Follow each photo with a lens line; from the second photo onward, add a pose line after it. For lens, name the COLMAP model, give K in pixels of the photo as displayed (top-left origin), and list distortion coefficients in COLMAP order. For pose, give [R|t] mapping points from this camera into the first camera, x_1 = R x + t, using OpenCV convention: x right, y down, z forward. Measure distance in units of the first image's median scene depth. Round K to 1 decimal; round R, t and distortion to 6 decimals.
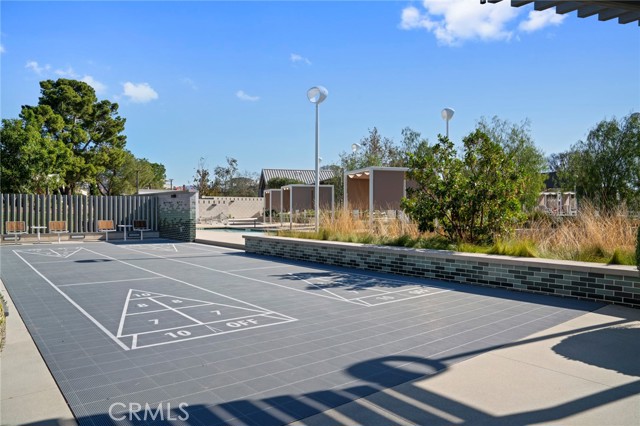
lens RADIAL K [[450.9, 0, 319.4], [0, 450.9, 212.2], [0, 0, 1]] dist [-0.008226, -0.001541]
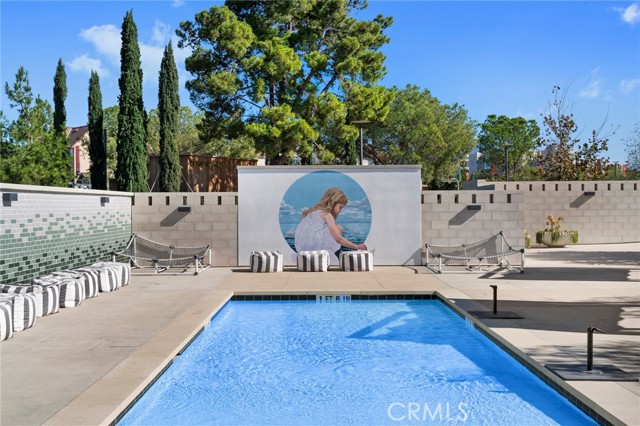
lens RADIAL K [[805.5, 0, 320.3], [0, 805.5, 213.0], [0, 0, 1]] dist [0.001736, 0.000000]
pose [[0.786489, -0.001069, -0.617604, 0.022648], [0.001011, 0.999999, -0.000442, -0.008615], [0.617604, -0.000277, 0.786489, 0.342049]]
